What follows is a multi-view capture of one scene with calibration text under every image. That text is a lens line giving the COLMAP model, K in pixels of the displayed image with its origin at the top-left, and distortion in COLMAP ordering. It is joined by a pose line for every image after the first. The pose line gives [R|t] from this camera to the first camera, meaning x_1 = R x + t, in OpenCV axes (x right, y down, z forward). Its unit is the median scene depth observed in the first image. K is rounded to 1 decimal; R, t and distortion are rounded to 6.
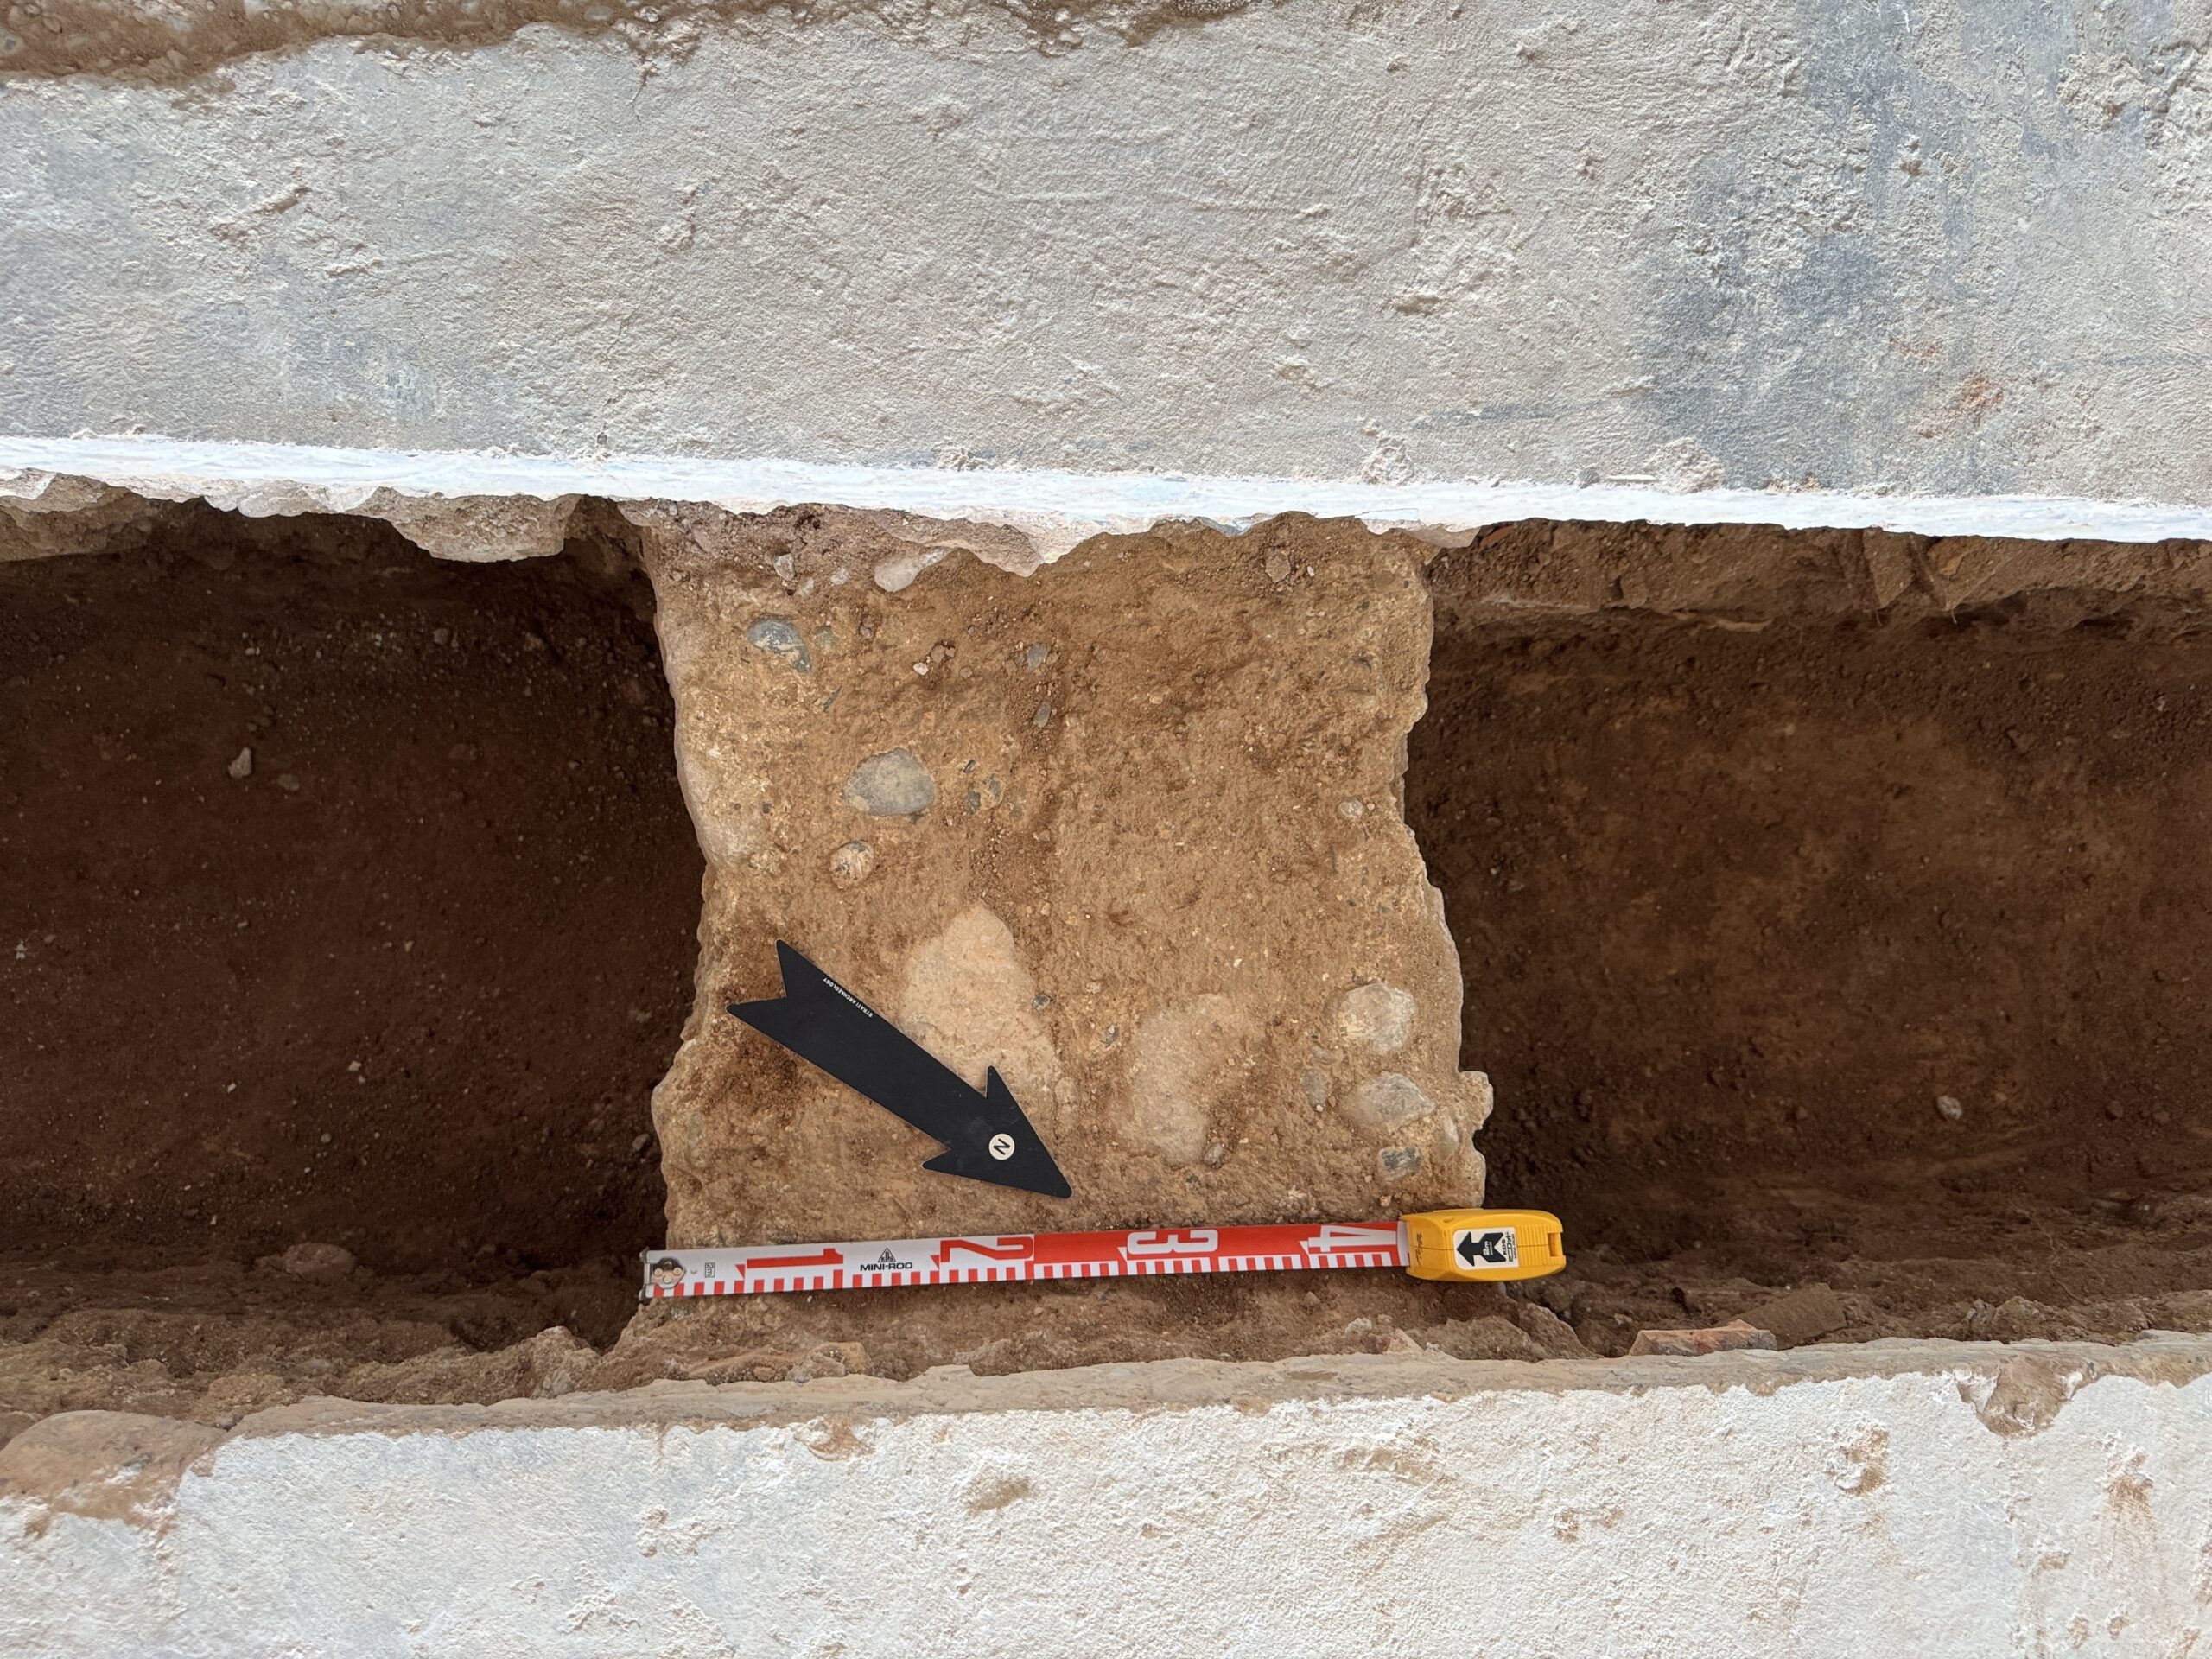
lens RADIAL K [[1544.7, 0, 1106.2], [0, 1544.7, 827.2], [0, 0, 1]] dist [0.002934, -0.000127]
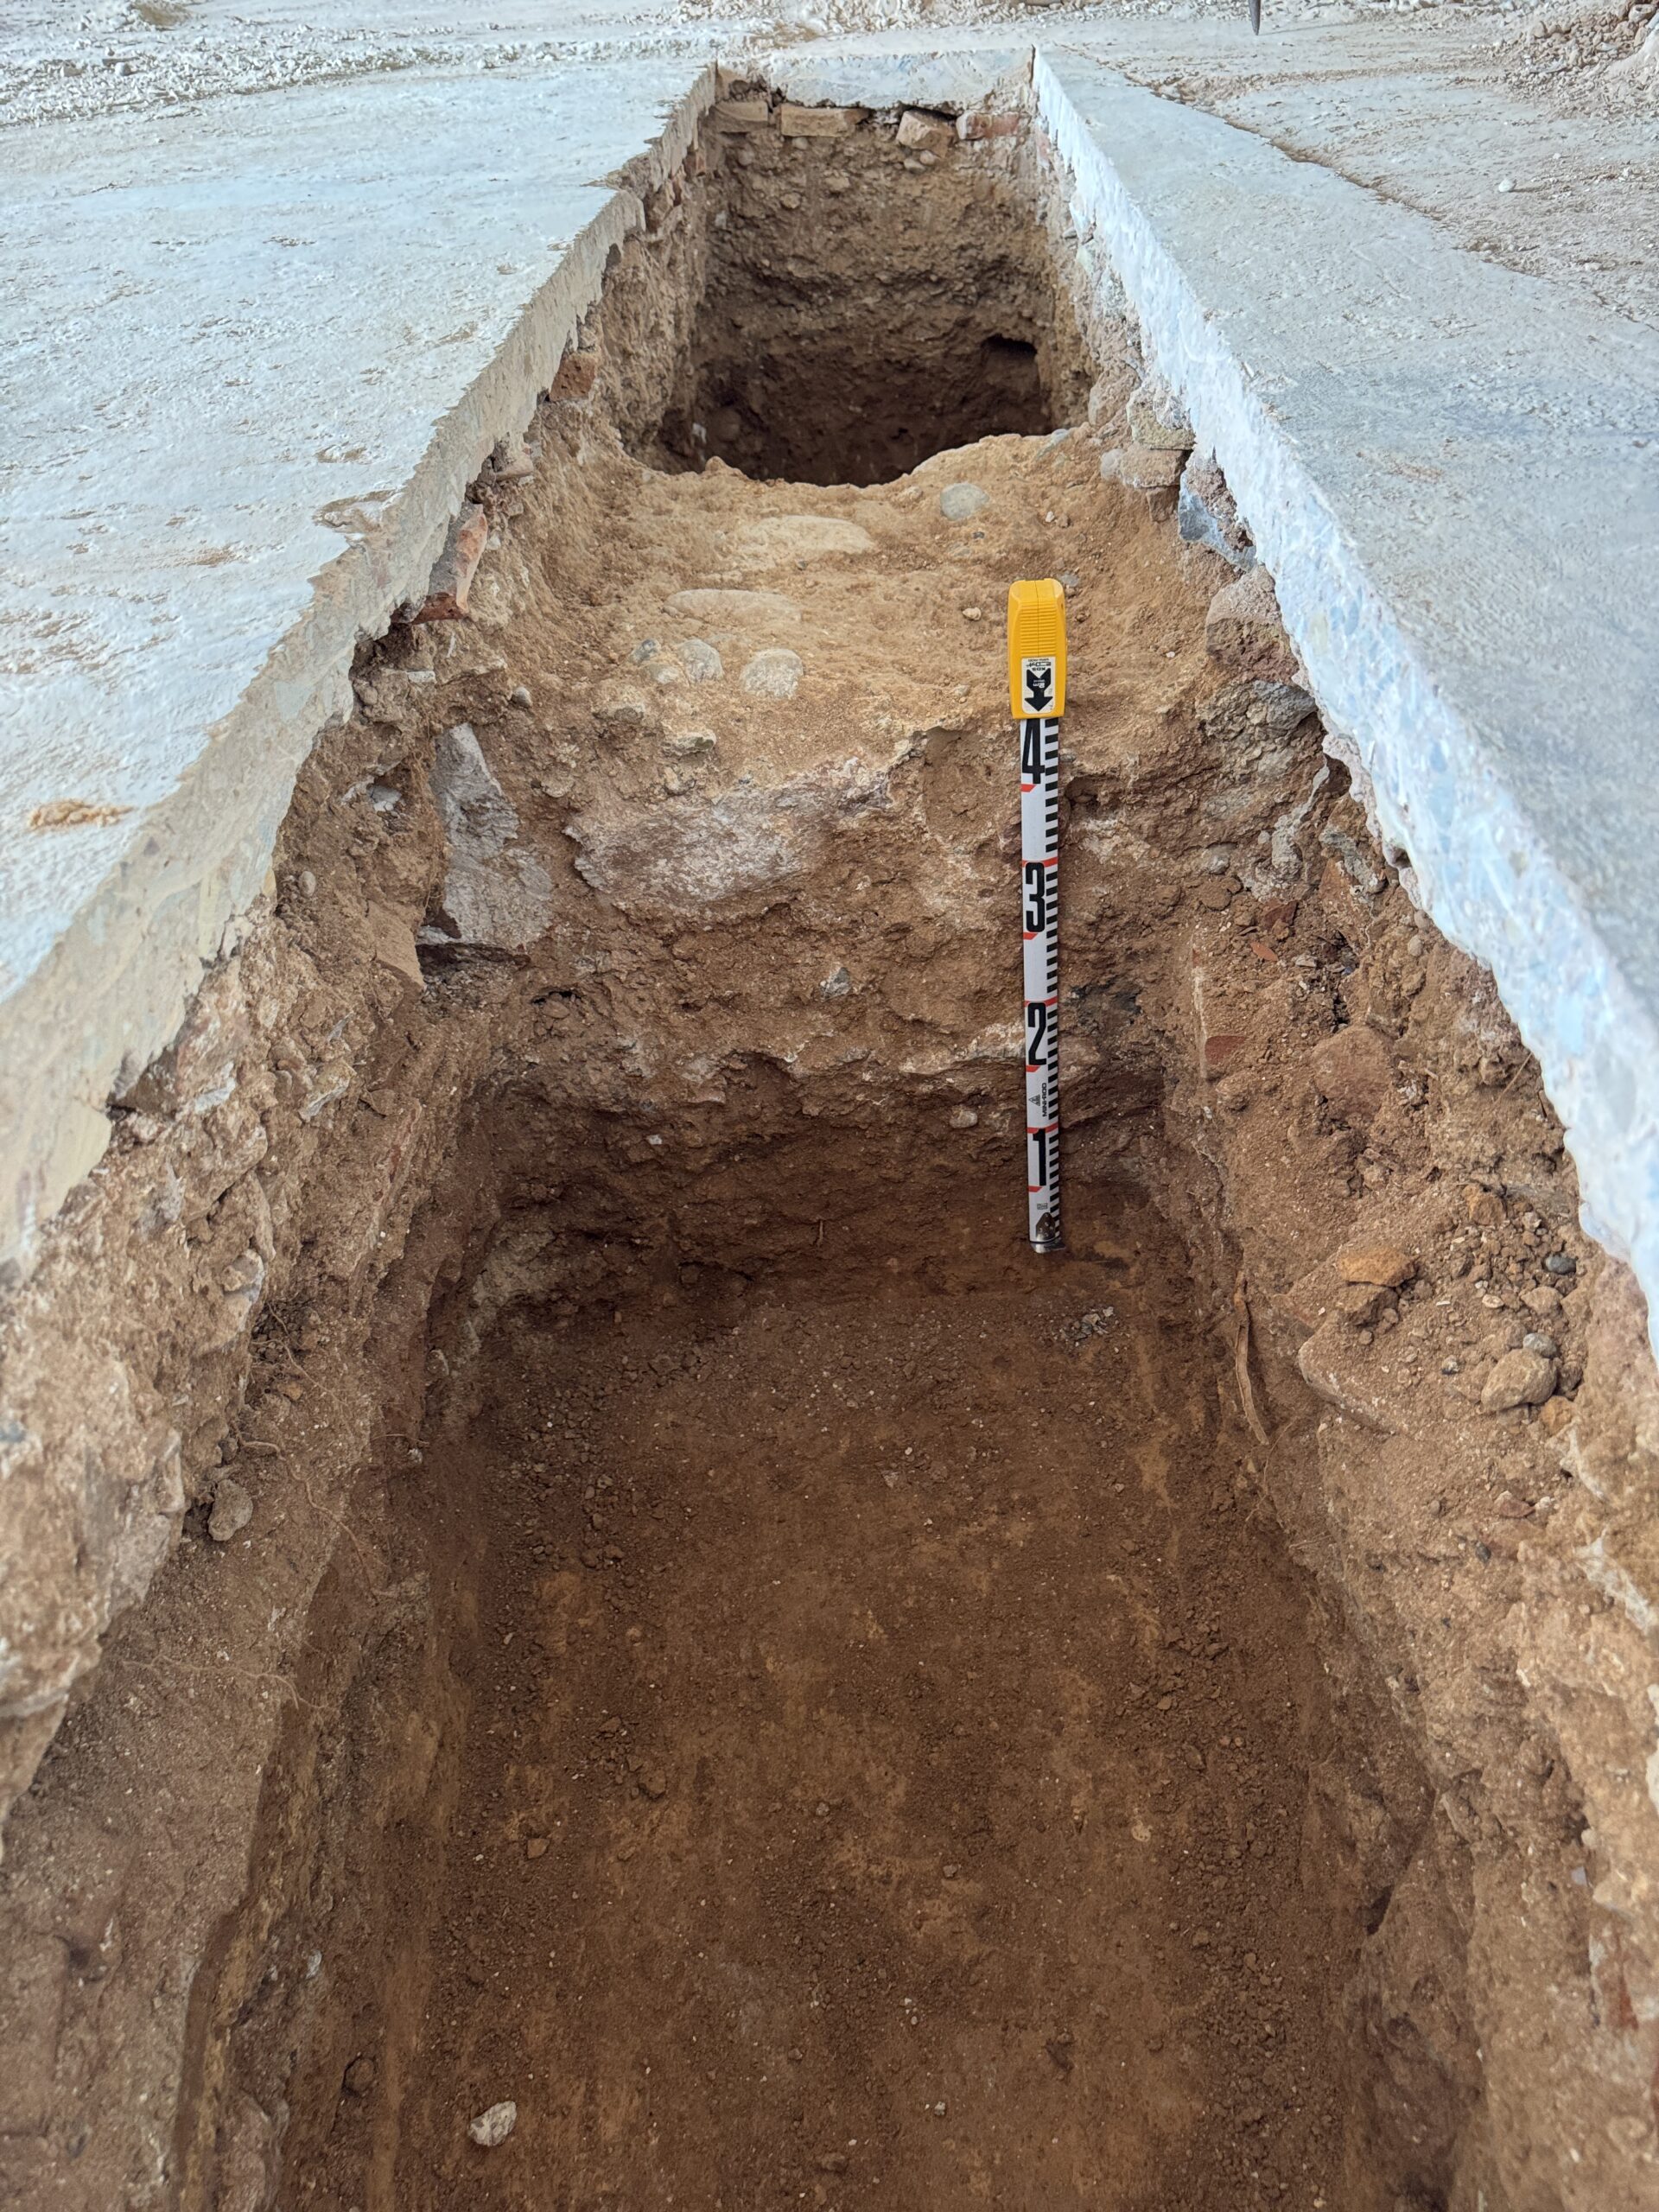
lens RADIAL K [[1544.7, 0, 826.0], [0, 1544.7, 1106.3], [0, 0, 1]] dist [0.002934, -0.000127]
pose [[-0.033430, 0.549933, -0.834539, 0.810625], [-0.996981, 0.040197, 0.066425, 0.010844], [0.070075, 0.834241, 0.546930, 0.403143]]
